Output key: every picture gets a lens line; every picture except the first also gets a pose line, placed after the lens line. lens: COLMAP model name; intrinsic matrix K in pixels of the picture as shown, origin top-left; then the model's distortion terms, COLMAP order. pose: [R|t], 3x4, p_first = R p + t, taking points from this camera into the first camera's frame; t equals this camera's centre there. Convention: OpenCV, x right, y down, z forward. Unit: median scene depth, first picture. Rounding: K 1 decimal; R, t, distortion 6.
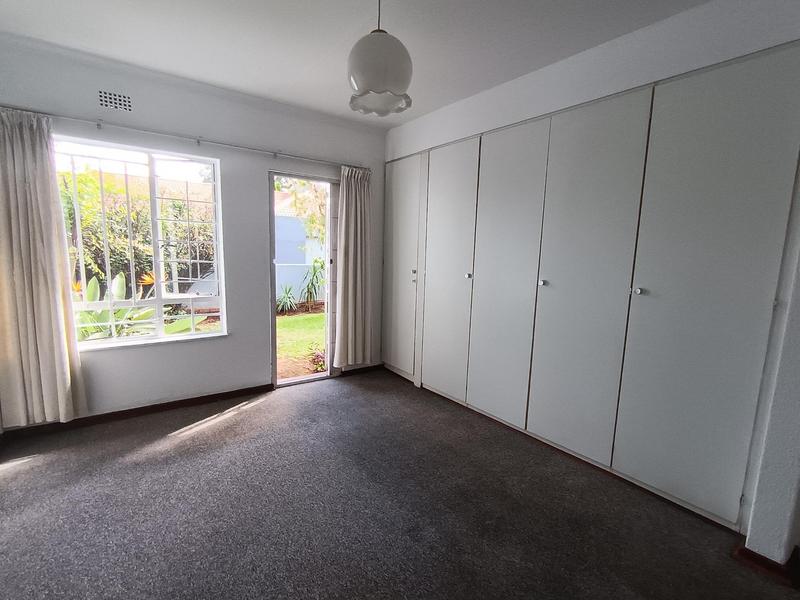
lens RADIAL K [[382.6, 0, 395.7], [0, 382.6, 304.4], [0, 0, 1]] dist [-0.000205, -0.000635]
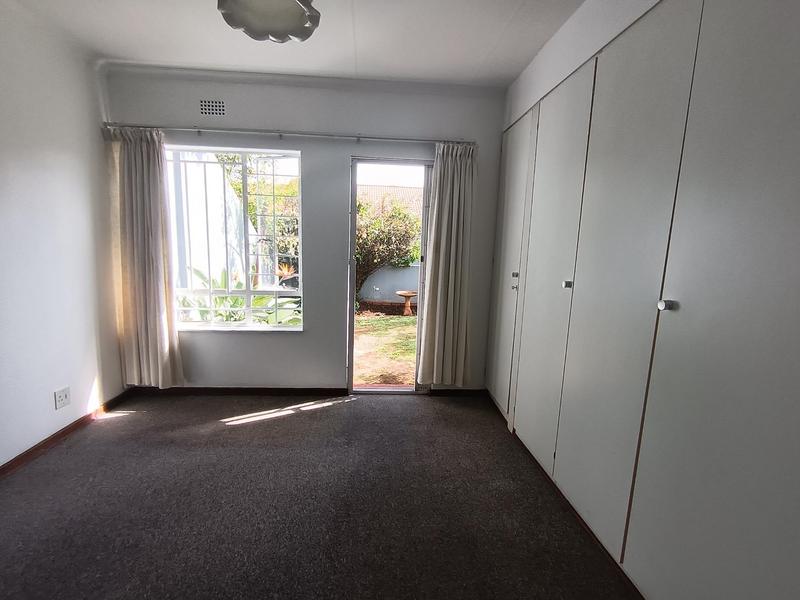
lens RADIAL K [[382.6, 0, 395.7], [0, 382.6, 304.4], [0, 0, 1]] dist [-0.000205, -0.000635]
pose [[0.845017, 0.082892, -0.528275, 0.278411], [-0.082297, 0.996302, 0.024690, -0.032346], [0.528368, 0.022612, 0.848714, 0.295139]]
